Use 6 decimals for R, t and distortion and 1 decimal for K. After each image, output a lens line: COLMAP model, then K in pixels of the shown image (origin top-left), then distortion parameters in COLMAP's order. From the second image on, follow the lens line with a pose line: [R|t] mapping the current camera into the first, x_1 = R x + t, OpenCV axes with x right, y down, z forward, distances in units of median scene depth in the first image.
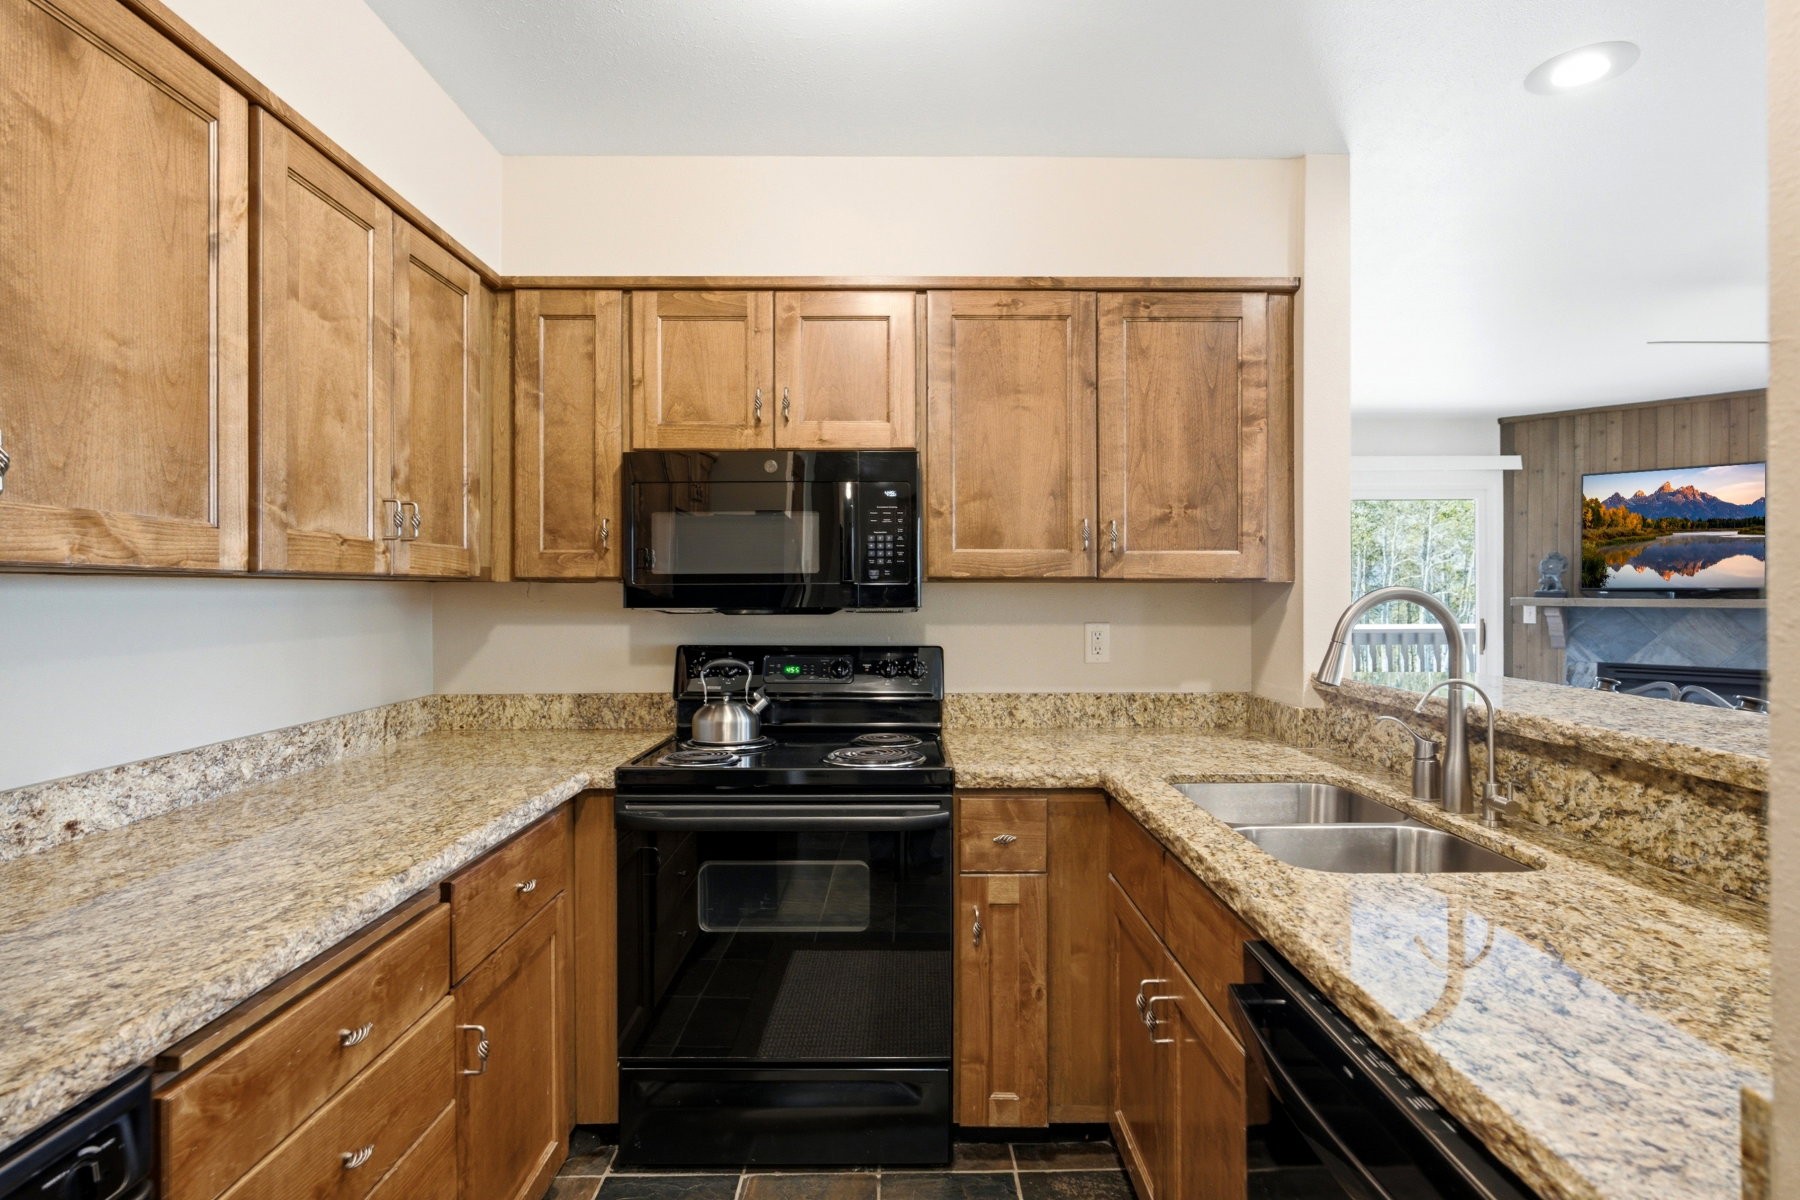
lens RADIAL K [[939.1, 0, 902.0], [0, 939.1, 594.4], [0, 0, 1]] dist [-0.012596, 0.006266]
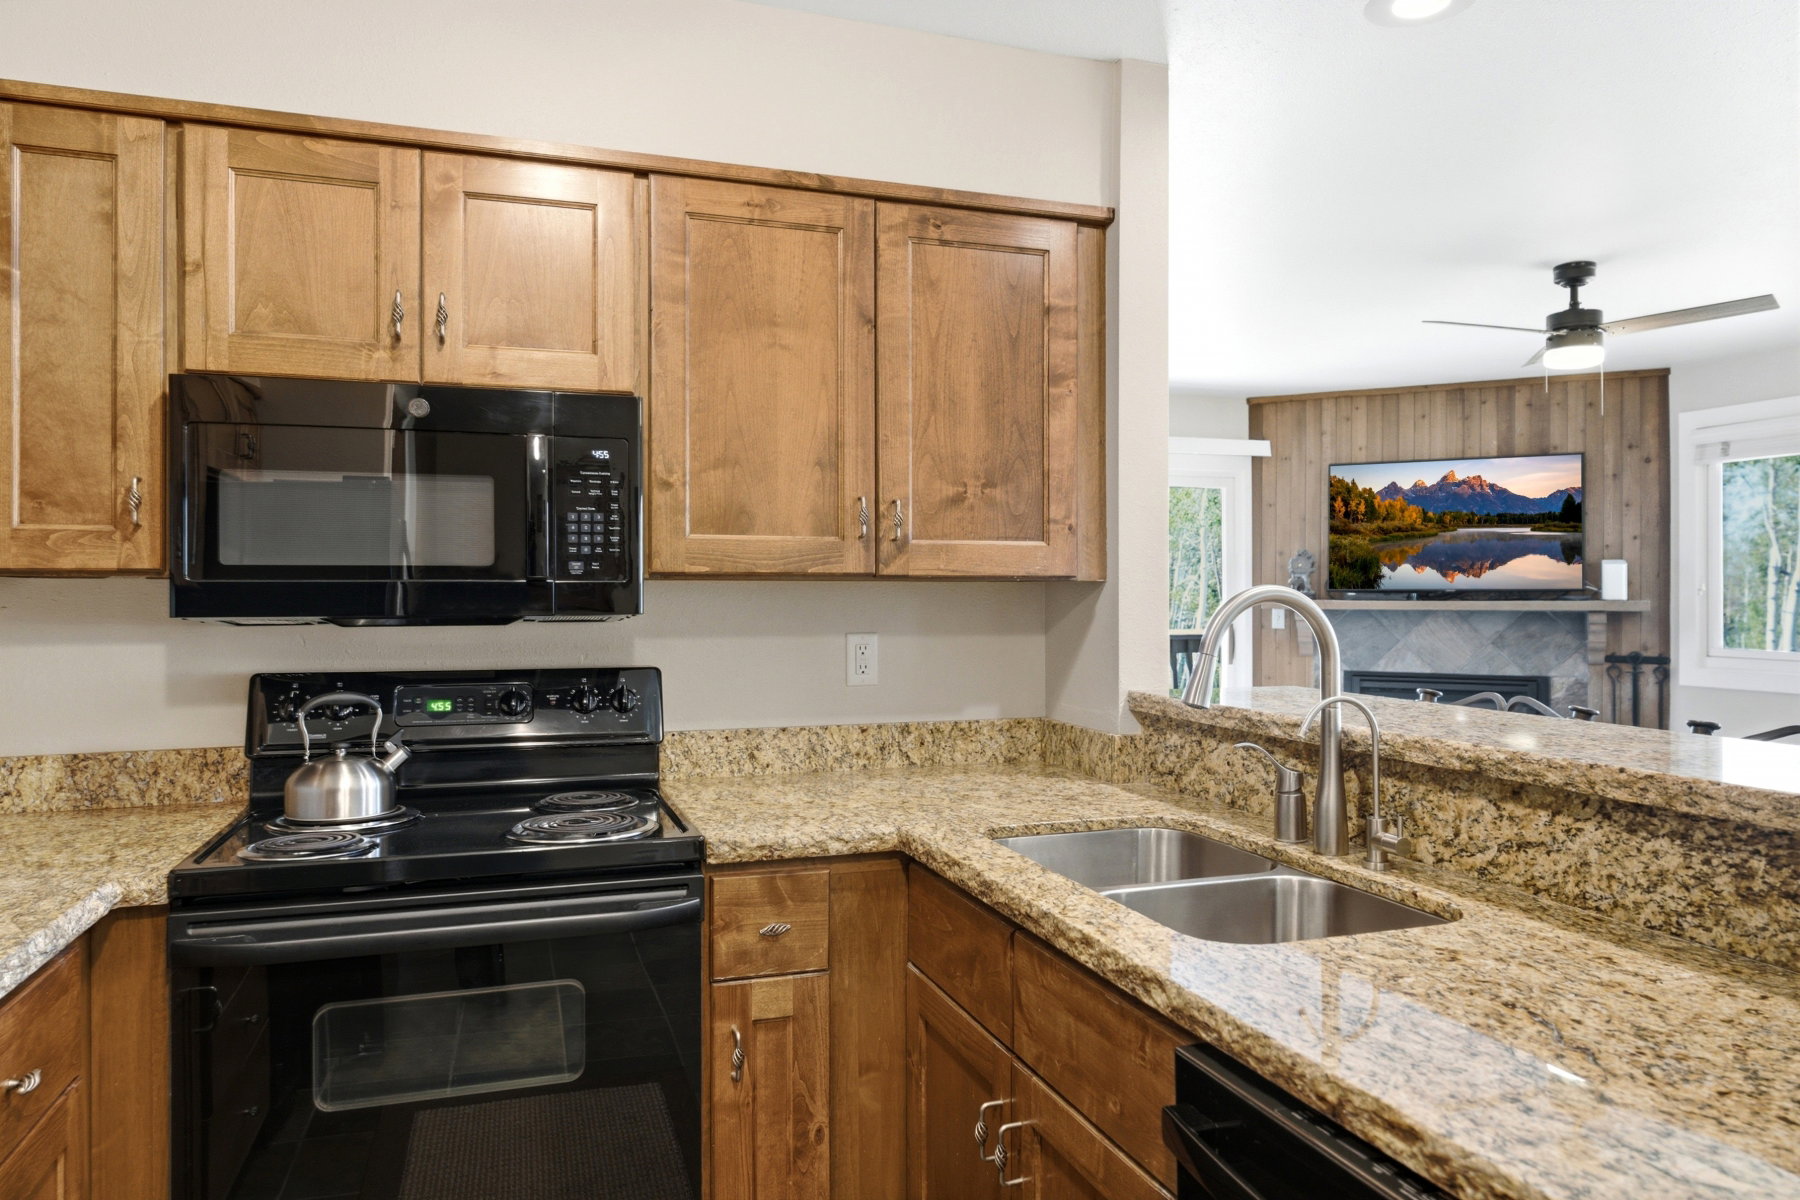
lens RADIAL K [[1193.6, 0, 899.0], [0, 1193.6, 589.7], [0, 0, 1]] dist [0.004310, -0.006251]
pose [[0.948768, 0.001378, 0.315972, -0.080605], [0.000410, 0.999984, -0.005594, 0.000236], [-0.315974, 0.005437, 0.948752, 0.070444]]
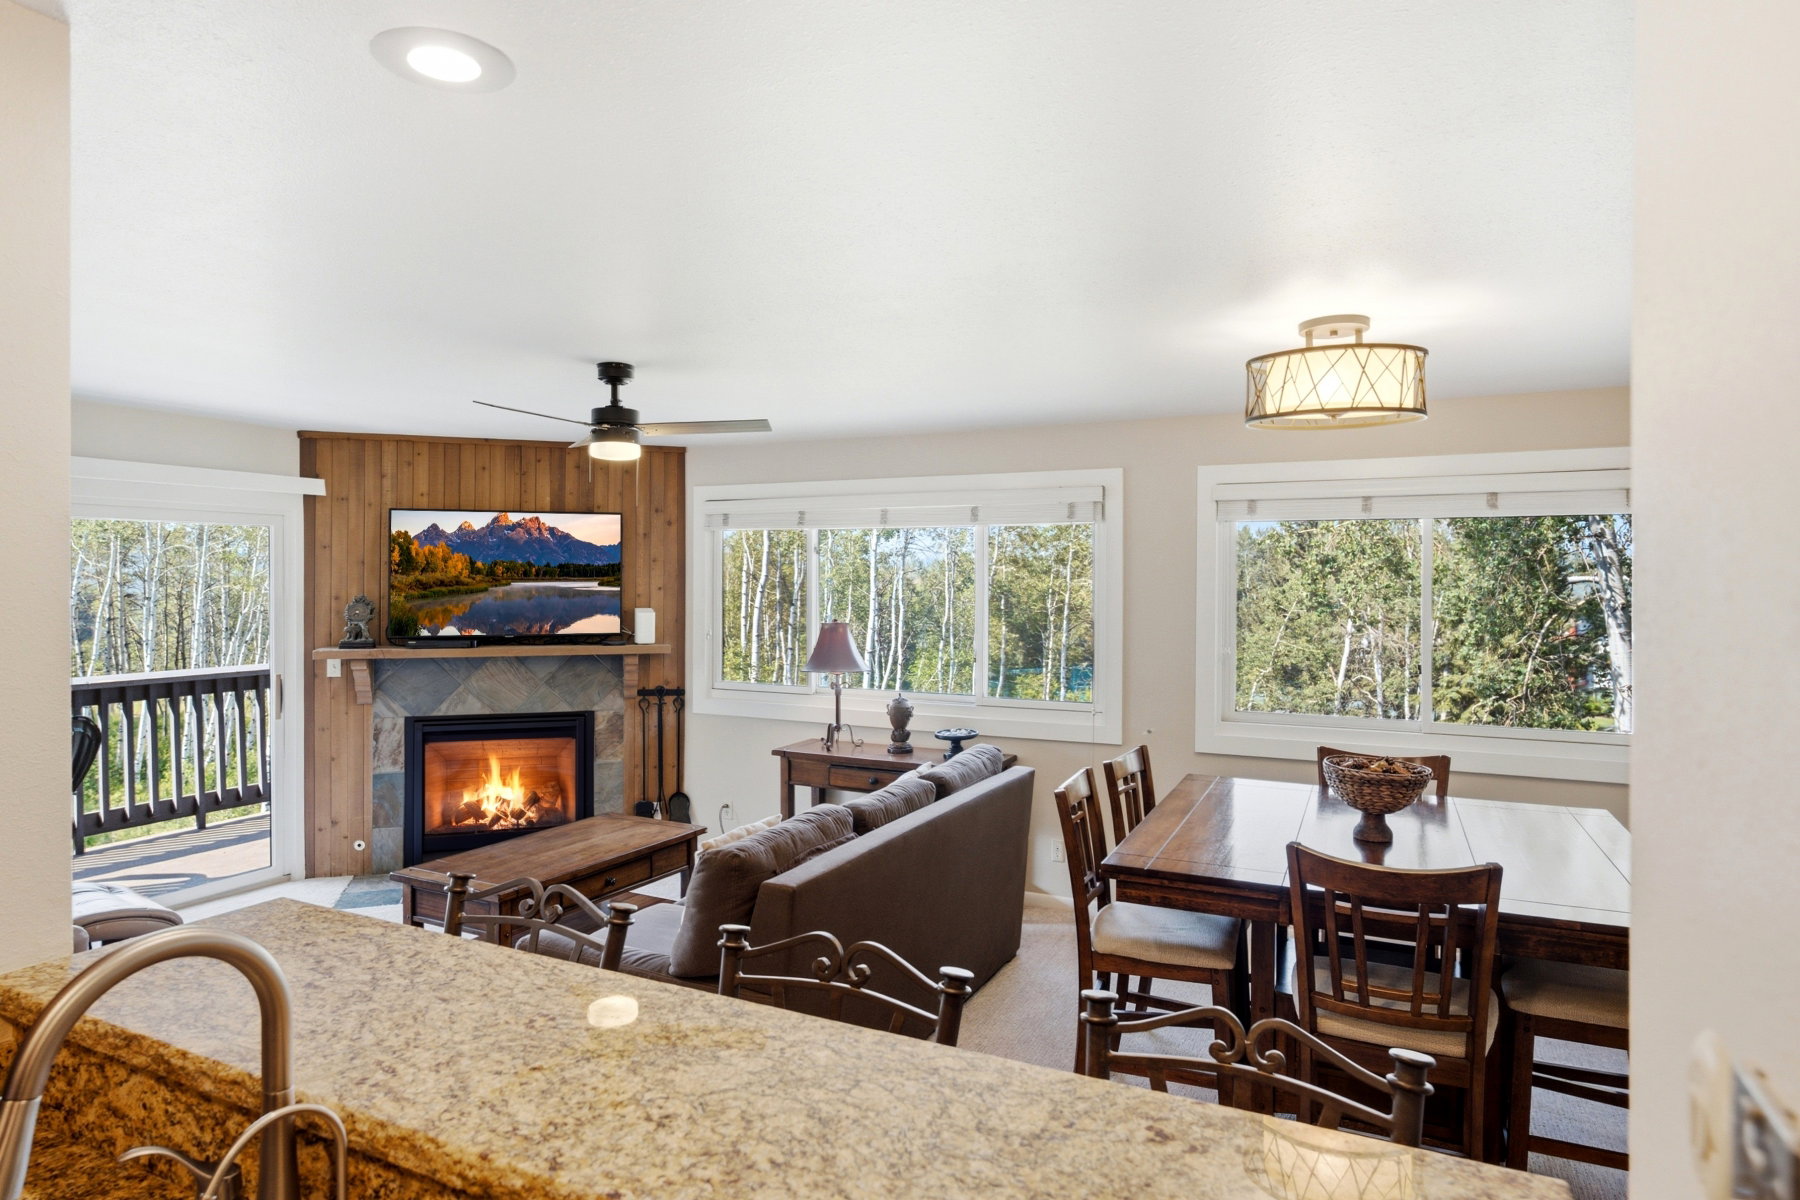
lens RADIAL K [[1038.1, 0, 886.9], [0, 1038.1, 587.0], [0, 0, 1]] dist [-0.002010, 0.004899]
pose [[0.459628, -0.005098, 0.888097, 0.149360], [-0.002729, 0.999971, 0.007152, -0.139426], [-0.888108, -0.005711, 0.459600, 0.277685]]
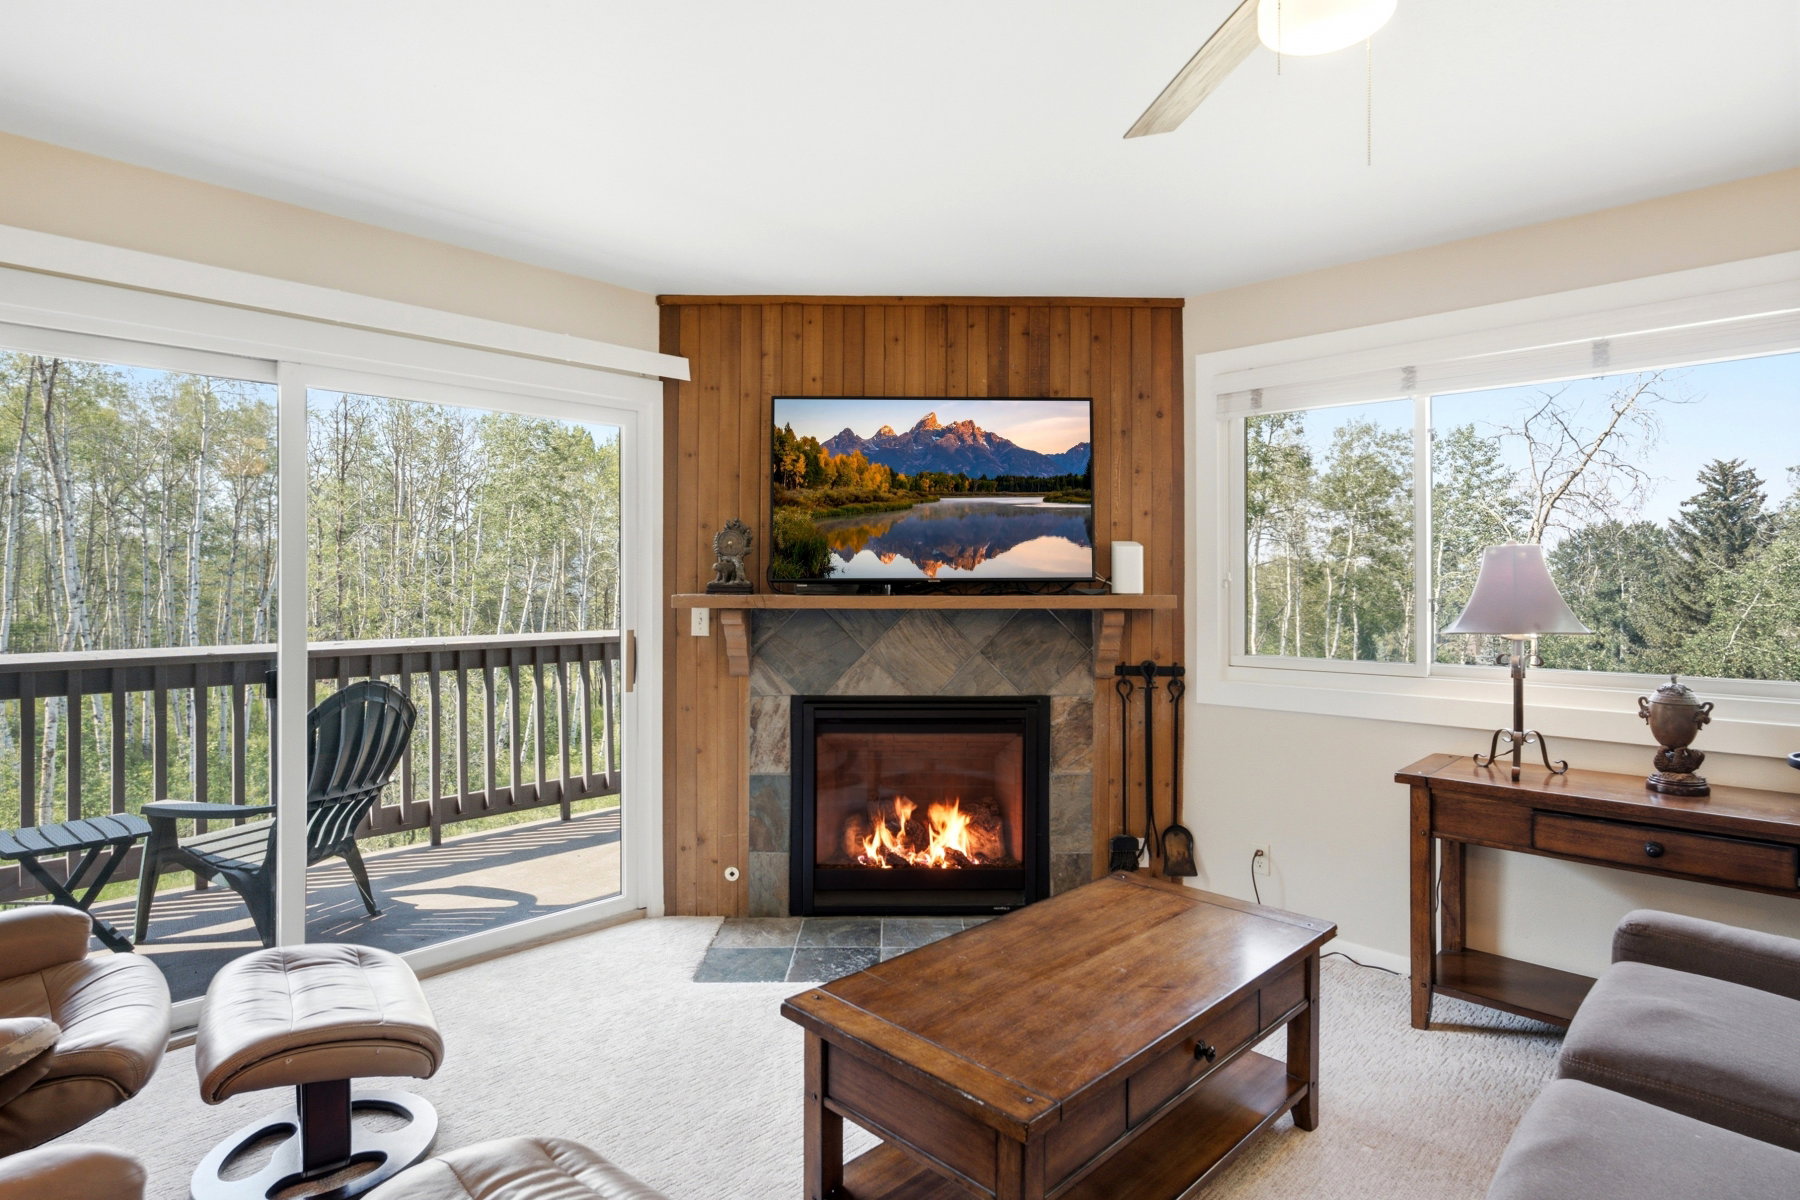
lens RADIAL K [[944.9, 0, 911.3], [0, 944.9, 574.8], [0, 0, 1]] dist [-0.005540, 0.003908]
pose [[0.694094, 0.007171, 0.719849, 0.762542], [-0.000007, 0.999950, -0.009955, -0.006693], [-0.719884, 0.006905, 0.694060, 1.115656]]
